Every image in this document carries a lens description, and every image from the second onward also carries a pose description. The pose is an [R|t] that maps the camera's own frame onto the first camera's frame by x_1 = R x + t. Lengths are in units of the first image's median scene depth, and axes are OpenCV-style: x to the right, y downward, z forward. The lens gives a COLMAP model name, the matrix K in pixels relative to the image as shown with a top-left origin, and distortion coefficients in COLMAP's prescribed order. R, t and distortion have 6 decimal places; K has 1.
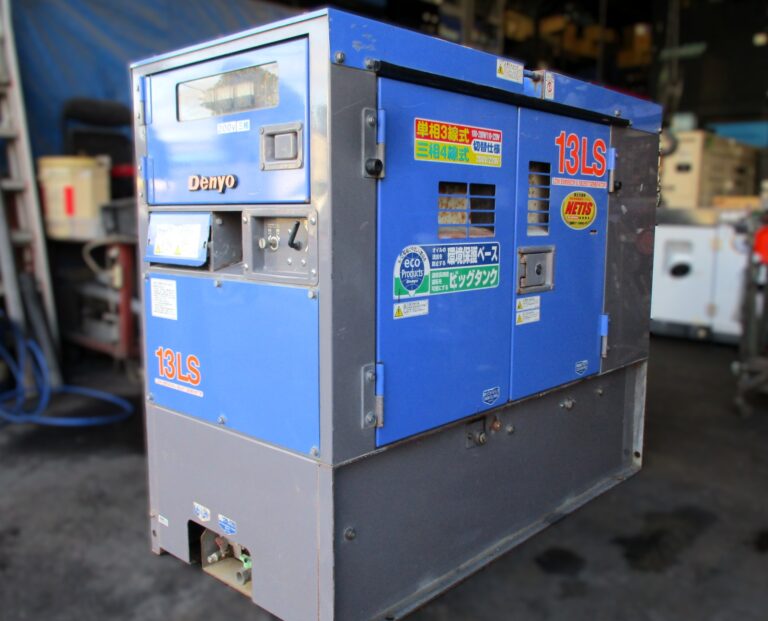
lens RADIAL K [[714.9, 0, 384.0], [0, 714.9, 310.5], [0, 0, 1]] dist [-0.003254, -0.002757]
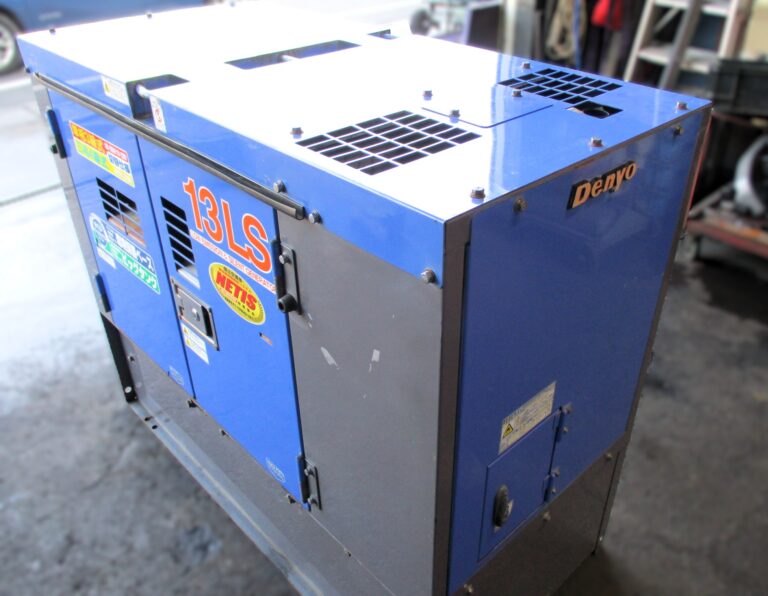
lens RADIAL K [[671.6, 0, 384.0], [0, 671.6, 298.0], [0, 0, 1]] dist [-0.002361, -0.000531]
pose [[-0.079015, 0.535691, -0.840709, 0.913282], [-0.120379, 0.832047, 0.541486, -0.569122], [0.989578, 0.143989, -0.001258, 1.277746]]
